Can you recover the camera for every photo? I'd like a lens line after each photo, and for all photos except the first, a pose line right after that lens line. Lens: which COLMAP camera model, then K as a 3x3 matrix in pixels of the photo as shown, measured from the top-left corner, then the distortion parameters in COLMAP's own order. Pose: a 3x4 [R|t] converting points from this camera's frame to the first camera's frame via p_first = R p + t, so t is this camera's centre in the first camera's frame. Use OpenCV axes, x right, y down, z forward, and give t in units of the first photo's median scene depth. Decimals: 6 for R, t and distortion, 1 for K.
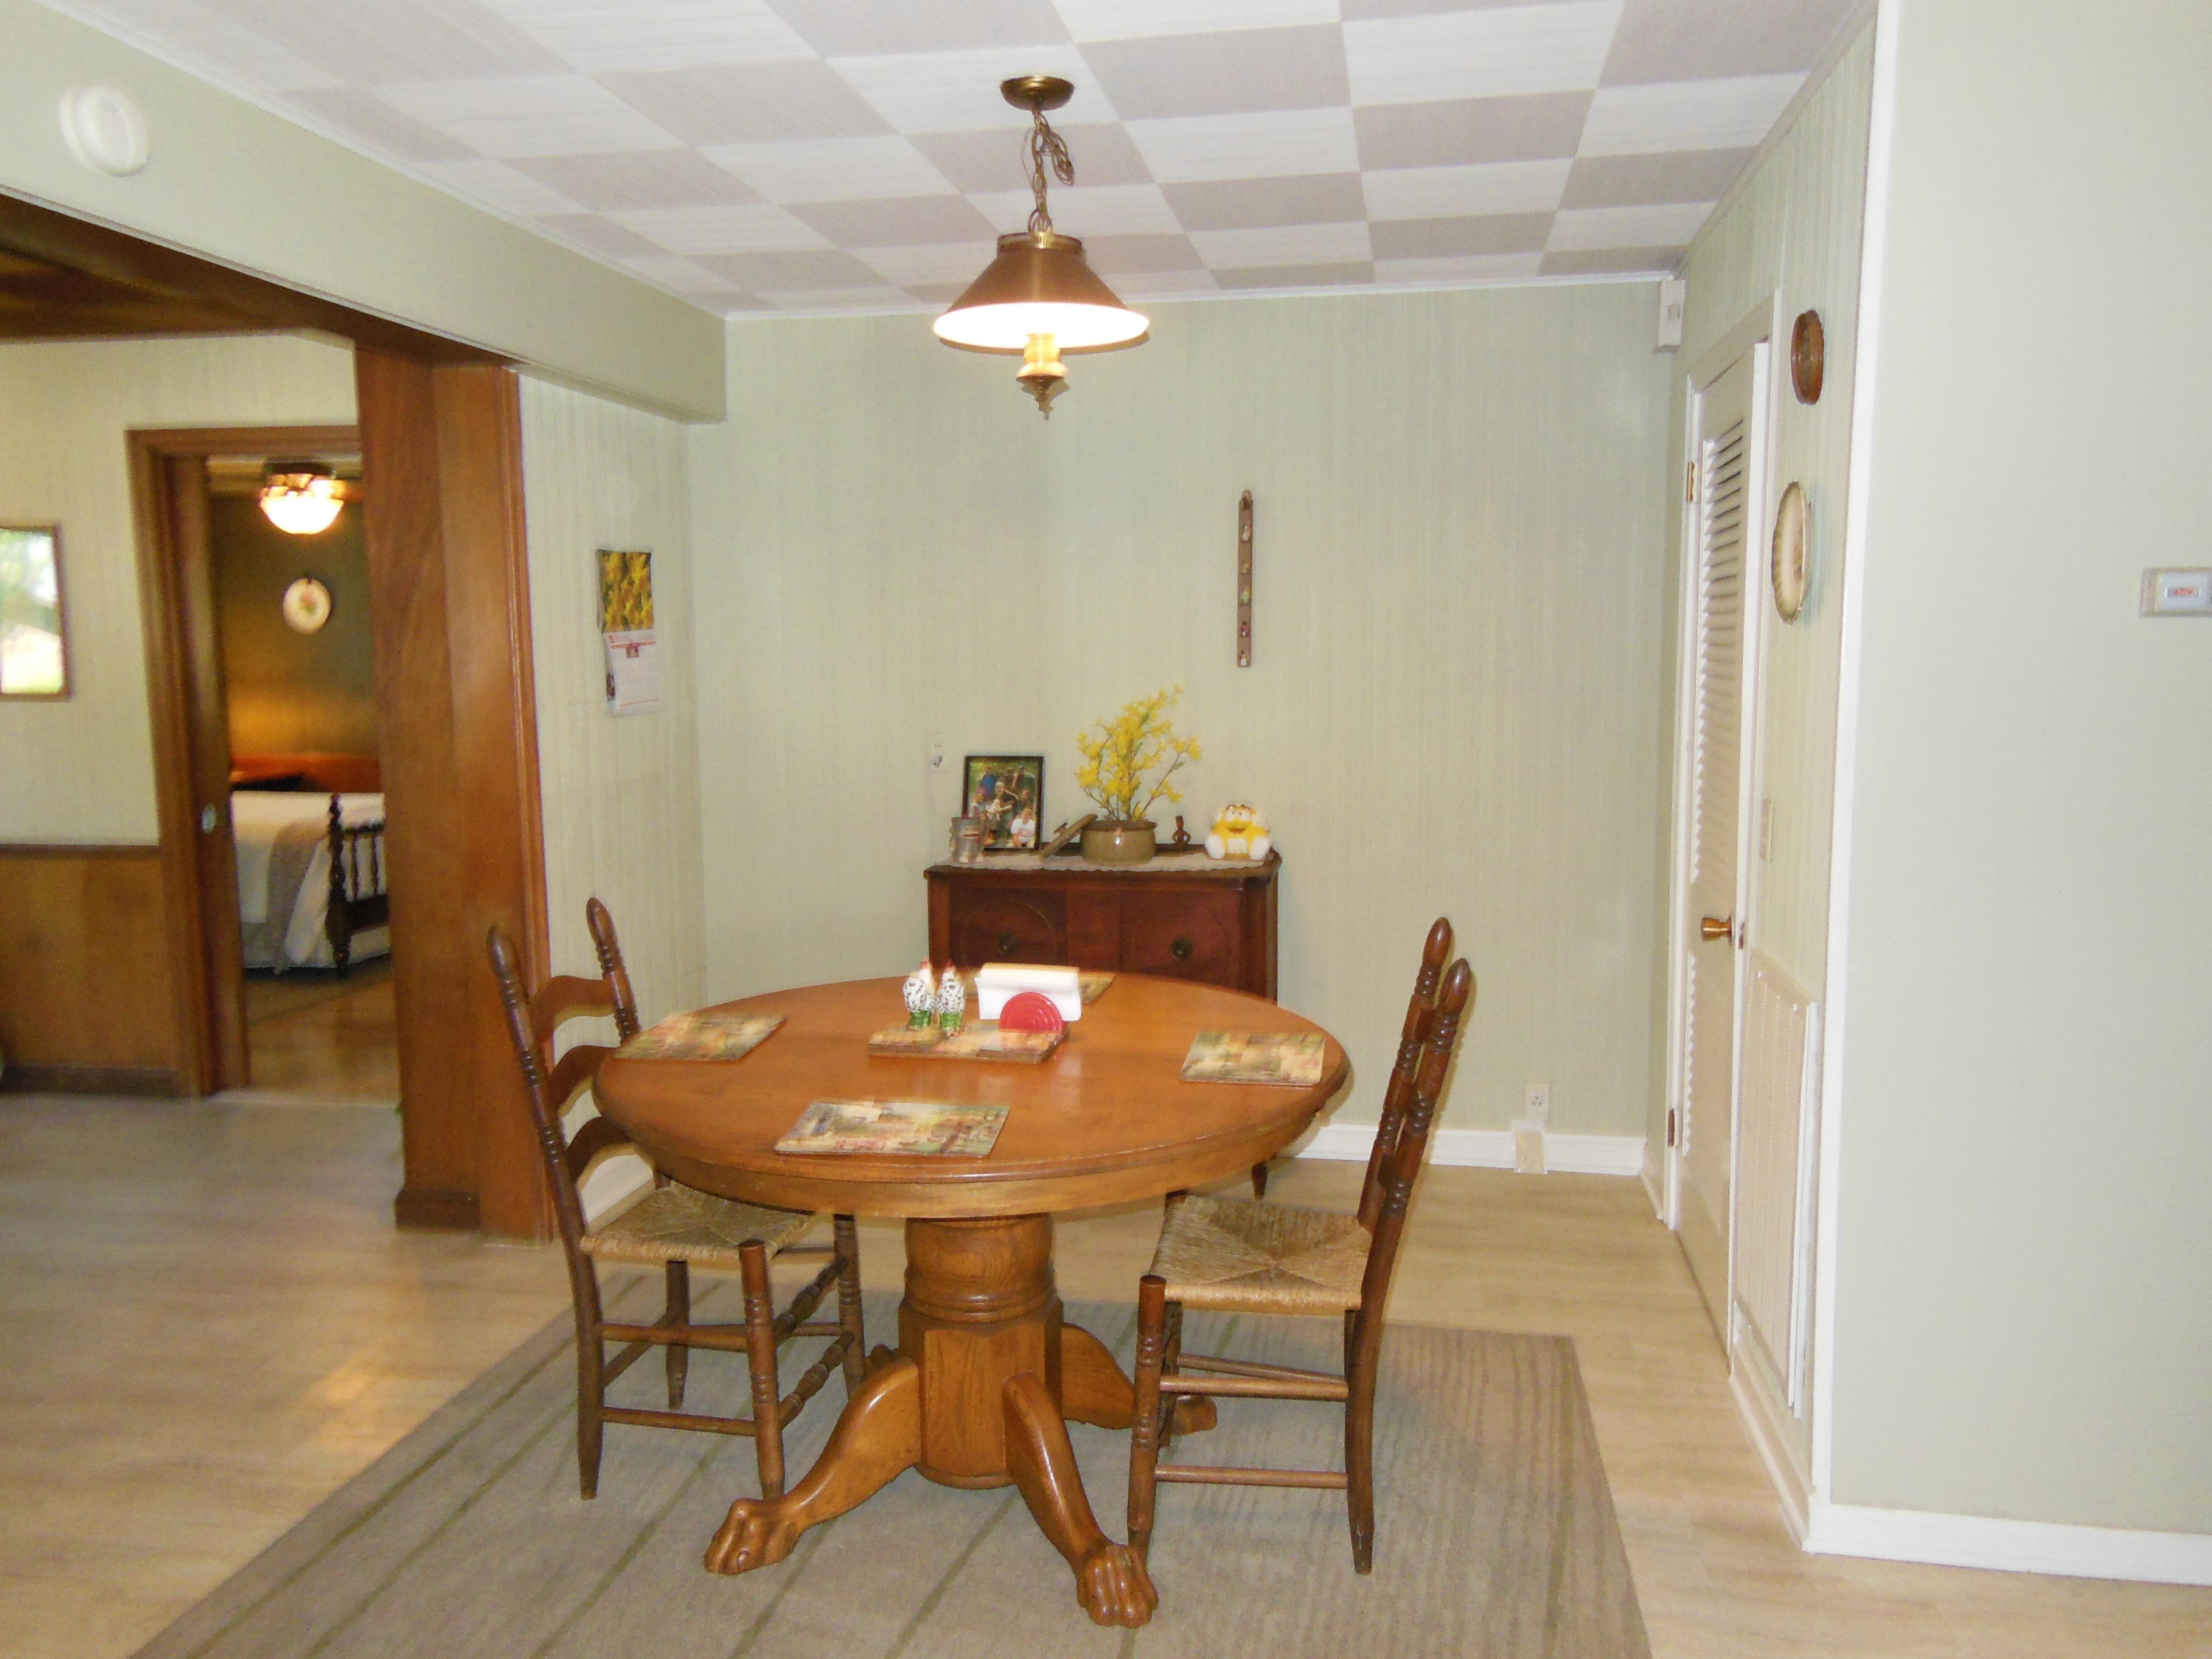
lens RADIAL K [[1679.5, 0, 1126.2], [0, 1679.5, 826.4], [0, 0, 1]] dist [-0.024371, 0.126619]
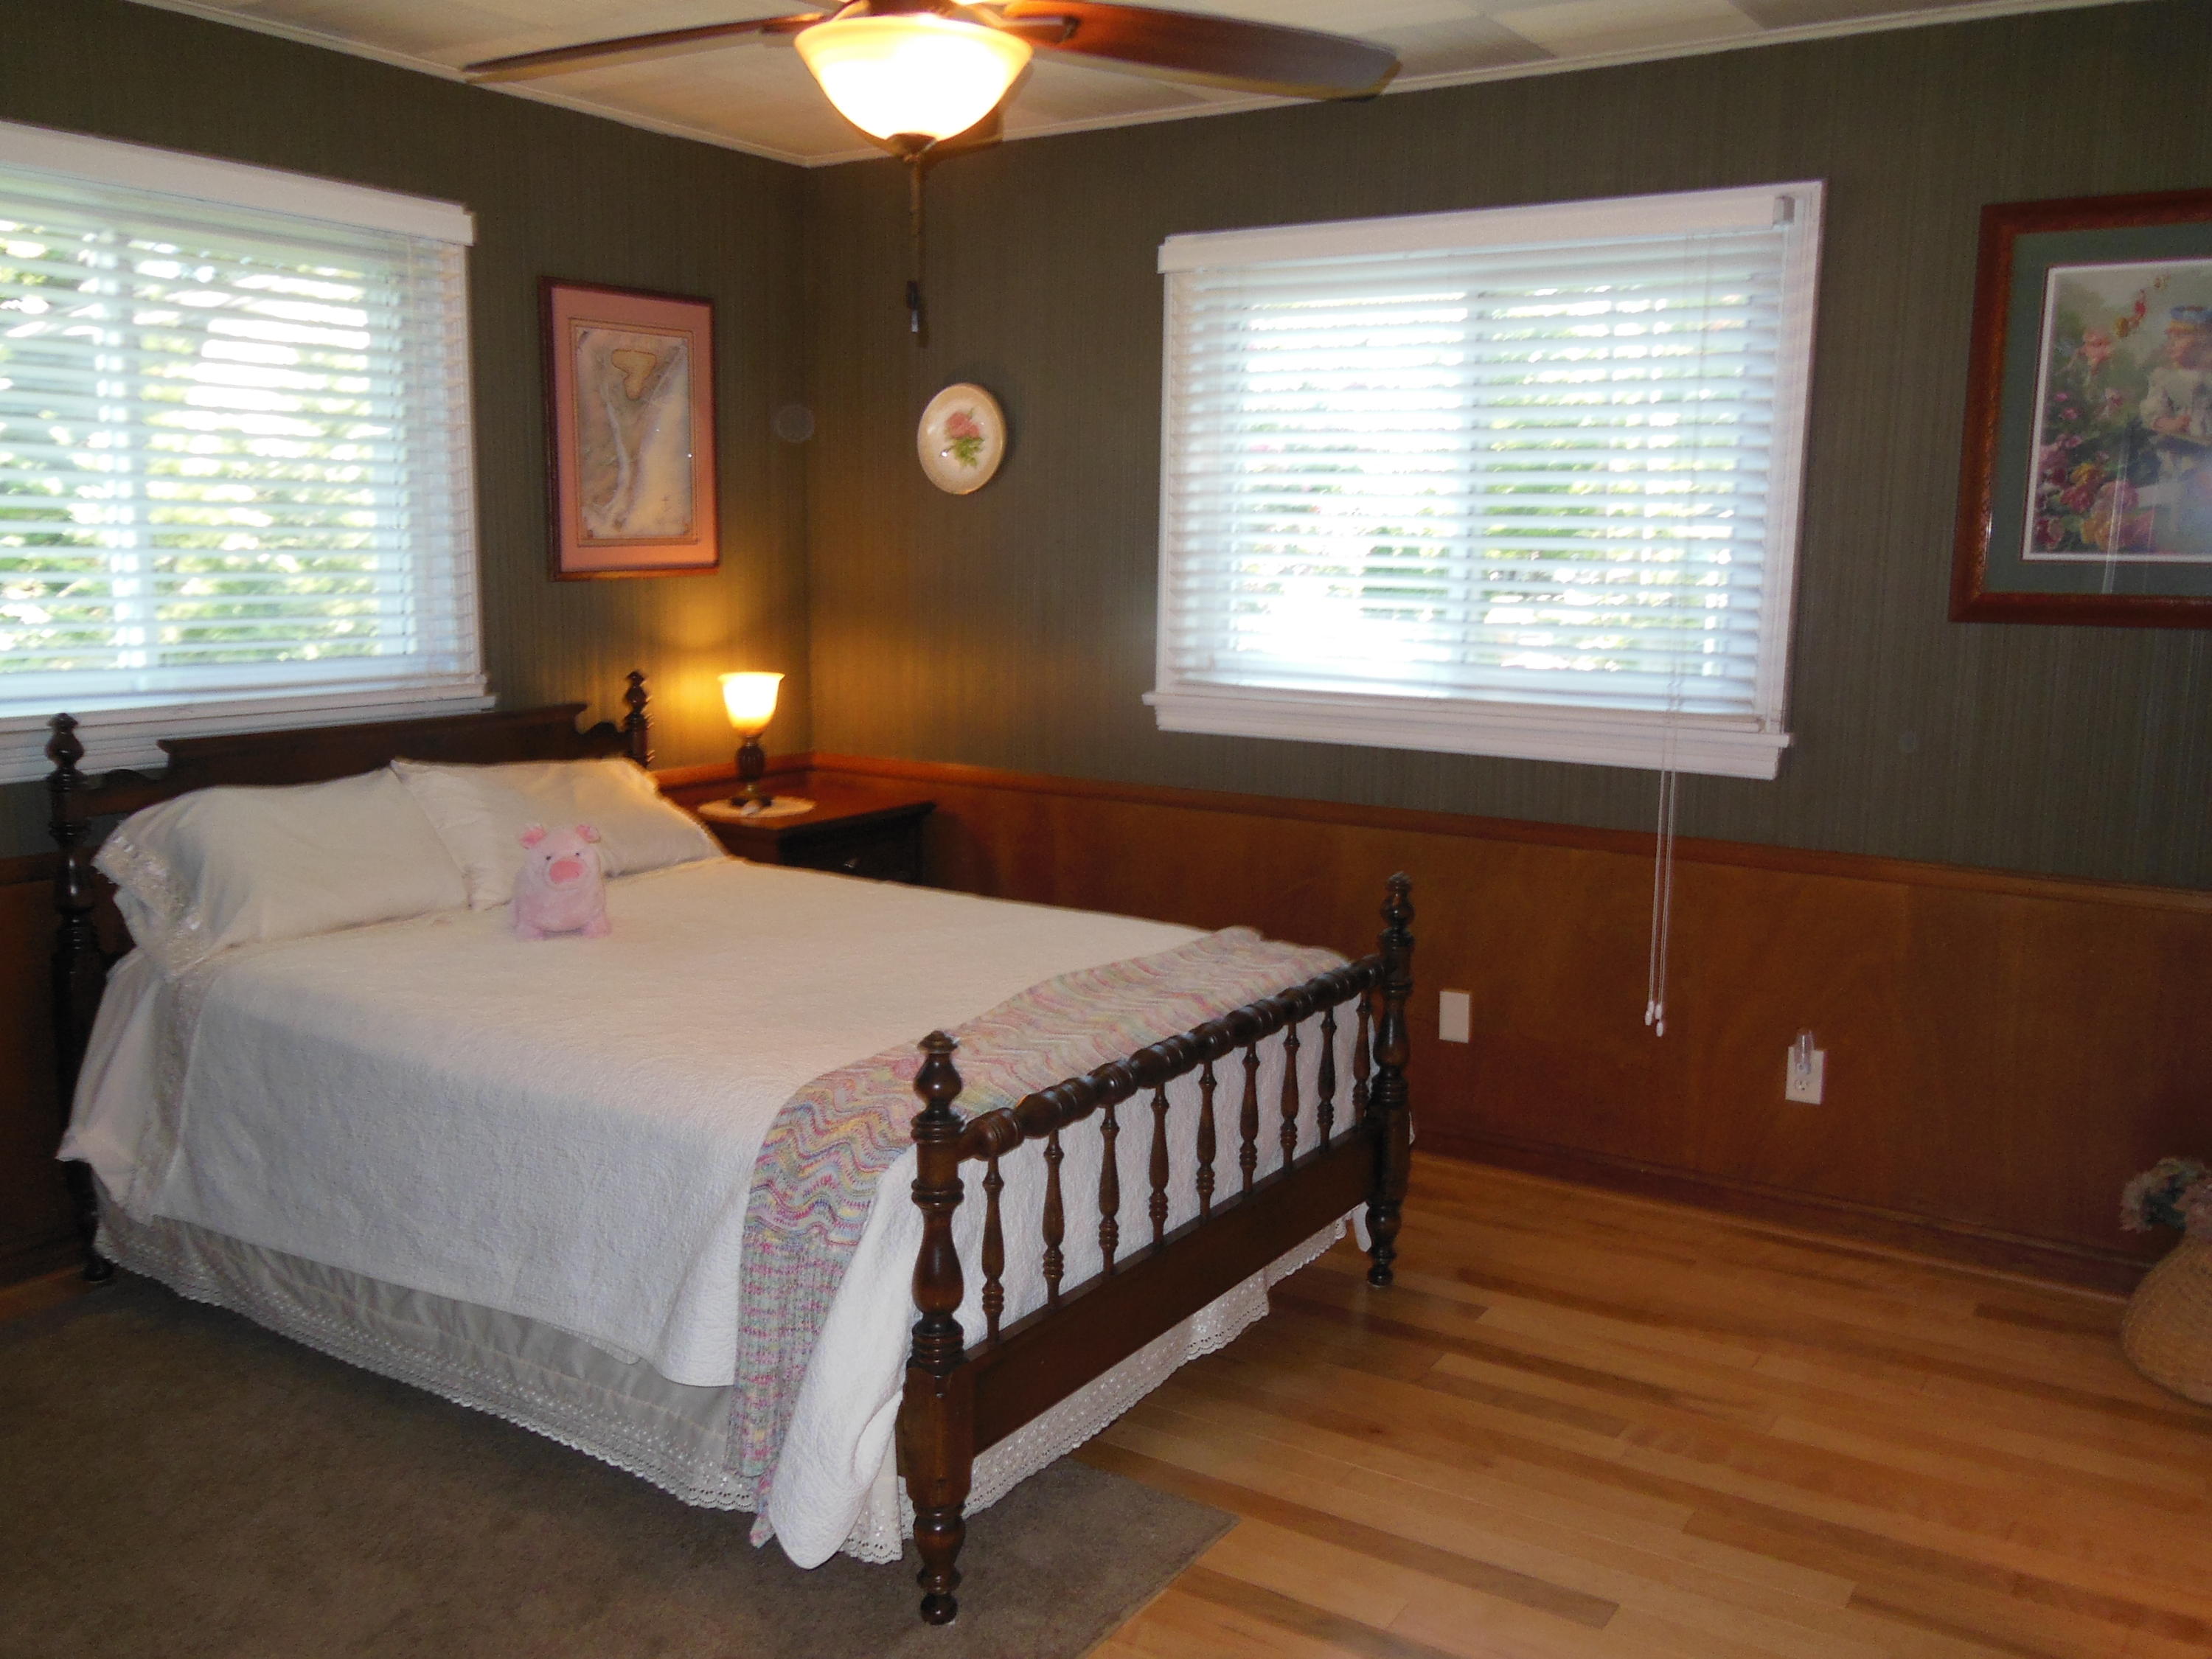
lens RADIAL K [[1907.0, 0, 1106.0], [0, 1907.0, 829.5], [0, 0, 1]] dist [-0.006773, 0.003666]
pose [[0.918879, 0.068362, -0.388571, -0.316014], [-0.055821, 0.997493, 0.043487, -0.066206], [0.390570, -0.018269, 0.920392, 0.701420]]
